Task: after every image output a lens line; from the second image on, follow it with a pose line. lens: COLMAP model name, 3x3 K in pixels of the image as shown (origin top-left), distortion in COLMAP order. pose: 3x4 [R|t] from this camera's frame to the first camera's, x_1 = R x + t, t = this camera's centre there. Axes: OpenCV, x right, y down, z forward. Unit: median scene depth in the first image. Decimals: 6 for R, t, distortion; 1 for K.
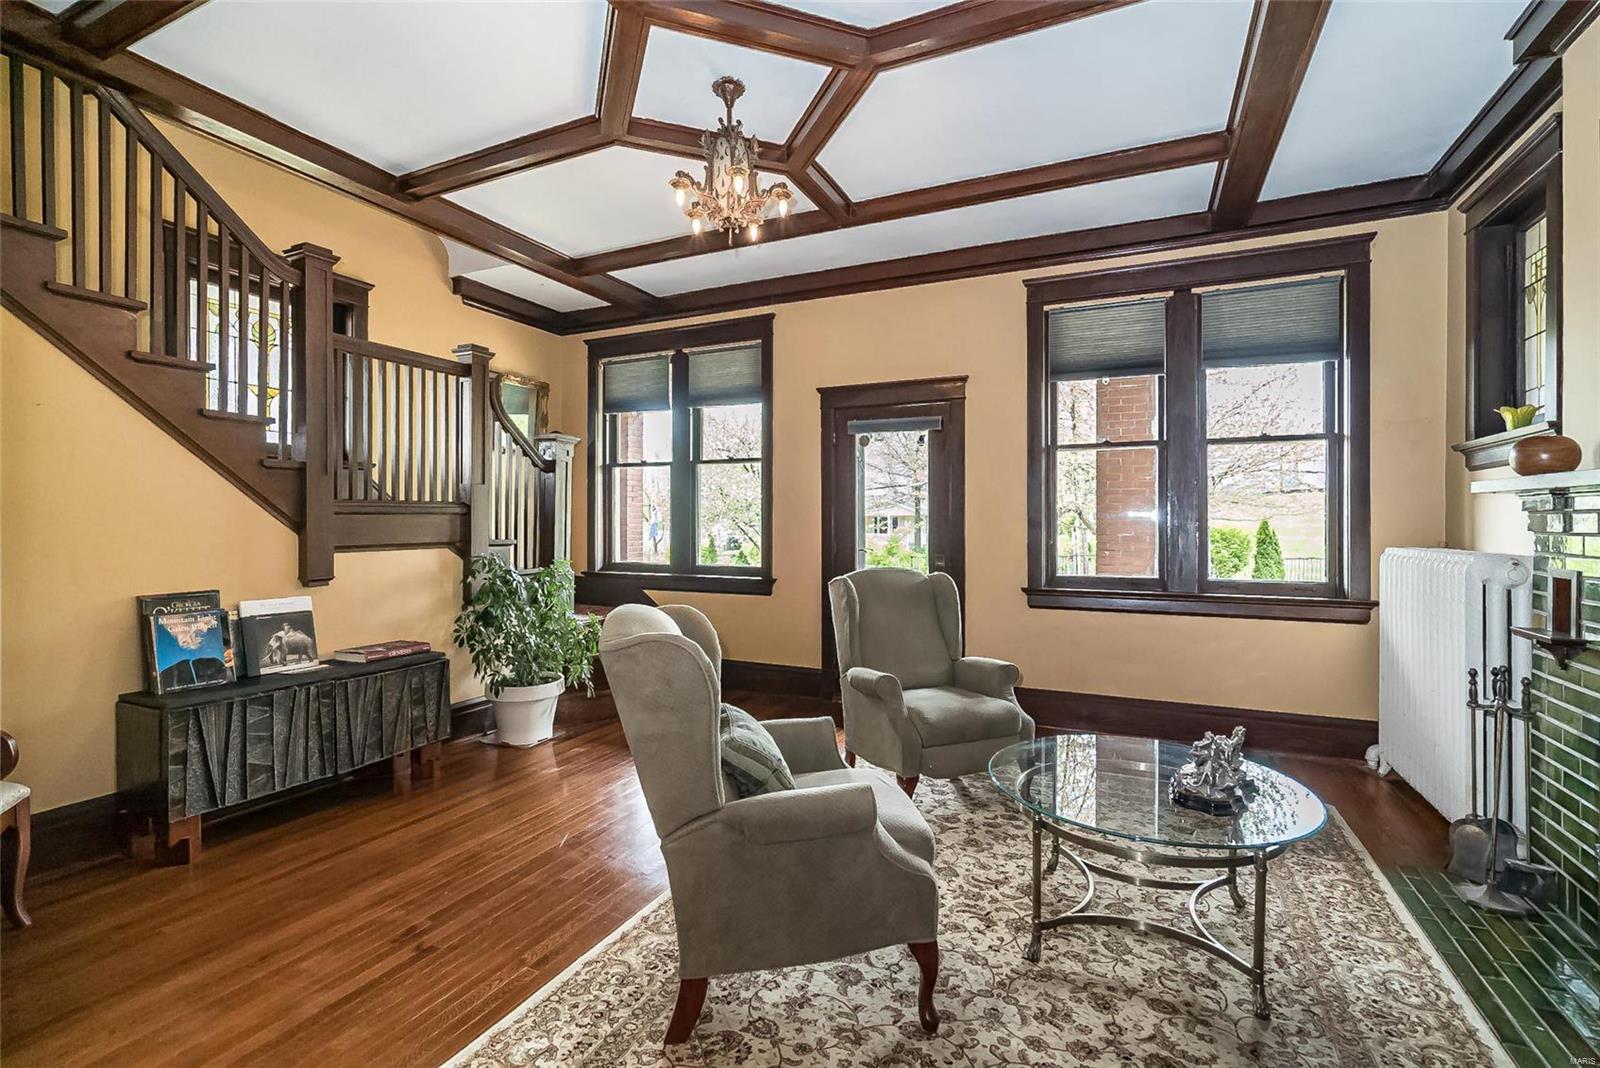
lens RADIAL K [[714.9, 0, 799.5], [0, 714.9, 523.8], [0, 0, 1]] dist [-0.000174, 0.000078]
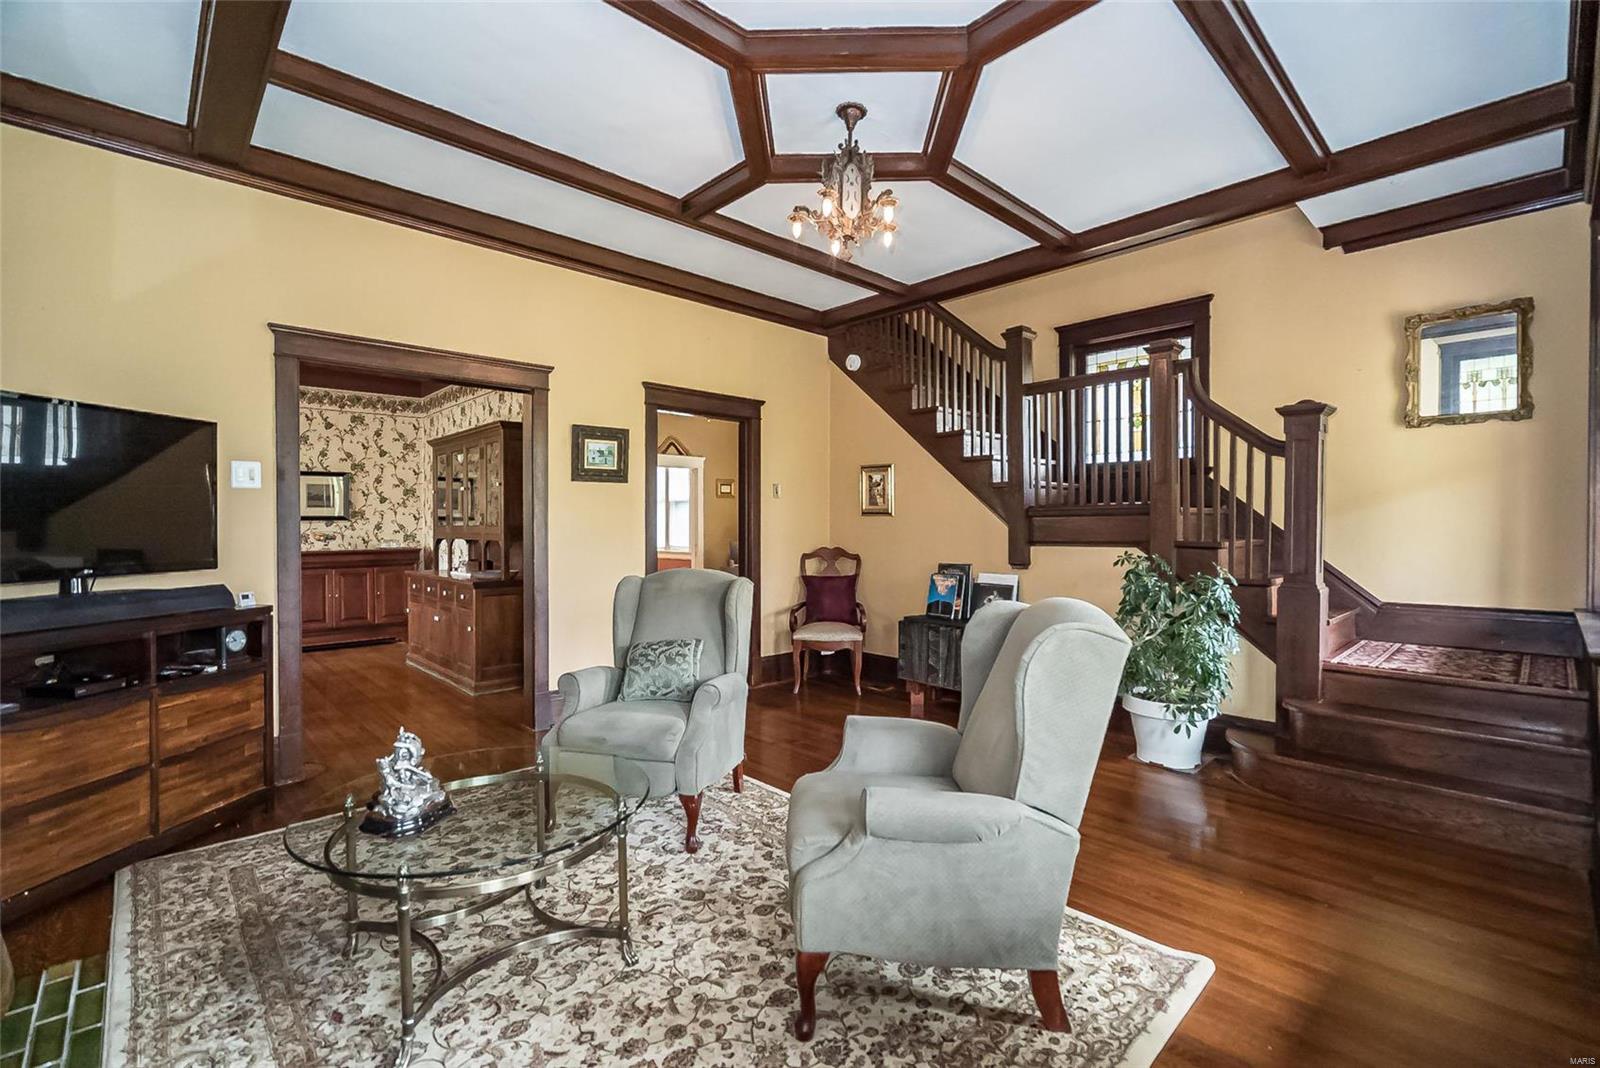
lens RADIAL K [[709.2, 0, 805.4], [0, 709.2, 530.8], [0, 0, 1]] dist [-0.009256, 0.005135]
pose [[-0.363354, 0.002376, -0.931648, 0.907402], [-0.002545, 0.999990, 0.003543, 0.010932], [0.931648, 0.003659, -0.363345, 1.322252]]
